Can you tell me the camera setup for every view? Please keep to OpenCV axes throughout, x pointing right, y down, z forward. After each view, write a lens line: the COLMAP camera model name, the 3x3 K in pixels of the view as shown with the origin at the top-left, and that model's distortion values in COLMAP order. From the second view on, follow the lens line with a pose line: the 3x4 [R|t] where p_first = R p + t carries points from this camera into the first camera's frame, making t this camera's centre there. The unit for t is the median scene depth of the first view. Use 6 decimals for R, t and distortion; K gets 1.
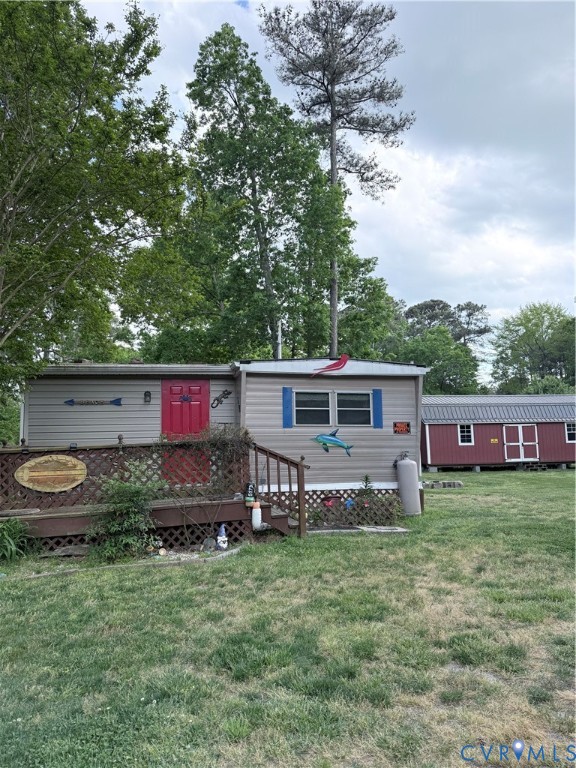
lens RADIAL K [[533.4, 0, 288.0], [0, 533.4, 384.0], [0, 0, 1]] dist [0.077662, -0.089753]
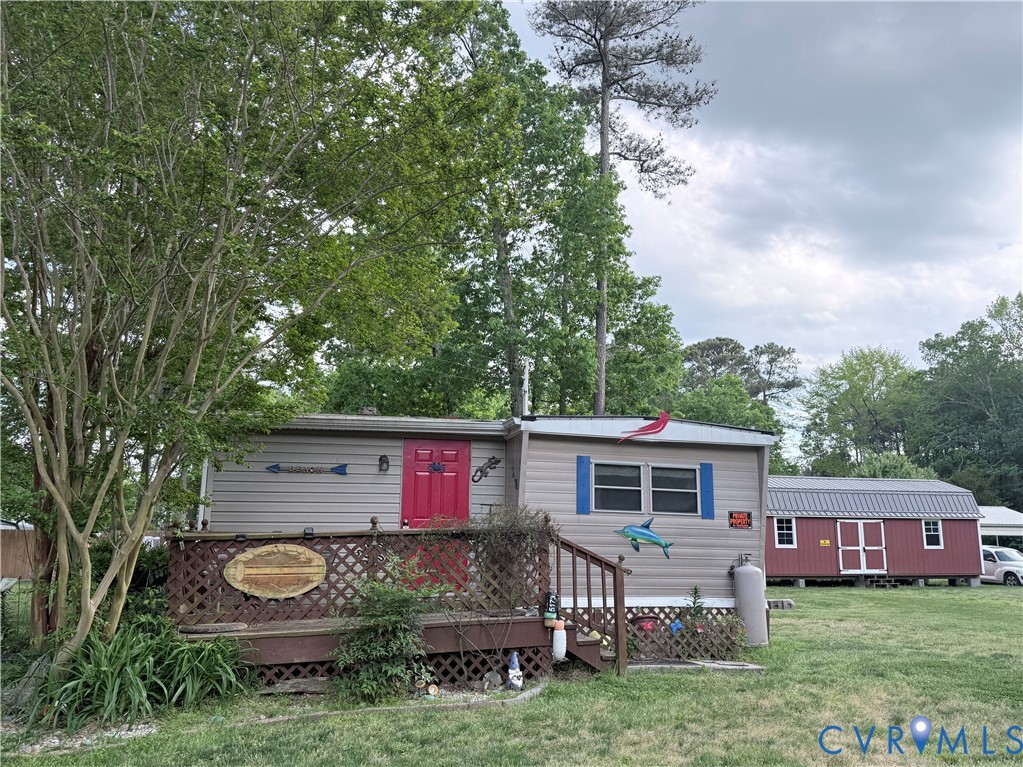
lens RADIAL K [[776.7, 0, 540.9], [0, 776.7, 390.5], [0, 0, 1]] dist [0.122945, -0.203334]
pose [[0.997983, 0.037728, 0.051057, -0.108819], [-0.033697, 0.996413, -0.077628, 0.001235], [-0.053802, 0.075751, 0.995674, -0.030143]]
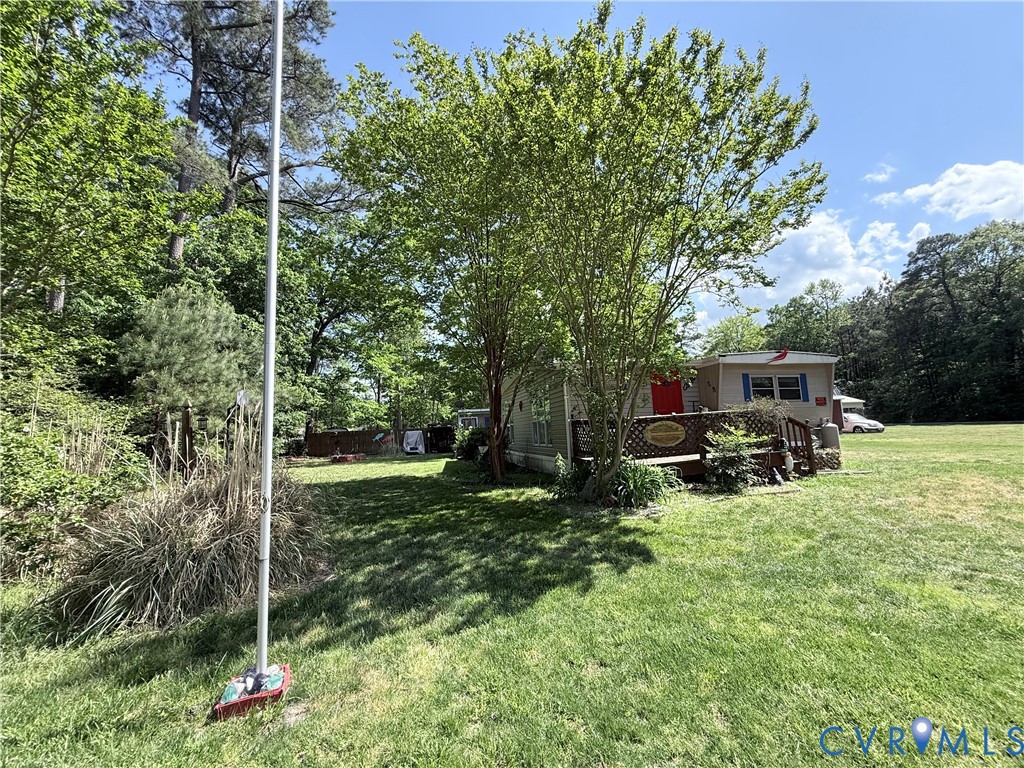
lens RADIAL K [[403.9, 0, 512.0], [0, 403.9, 384.0], [0, 0, 1]] dist [0.007571, -0.000202]
pose [[0.999655, -0.023569, -0.011597, -0.565575], [0.023624, 0.999710, 0.004675, 0.013266], [0.011483, -0.004948, 0.999922, -0.052357]]
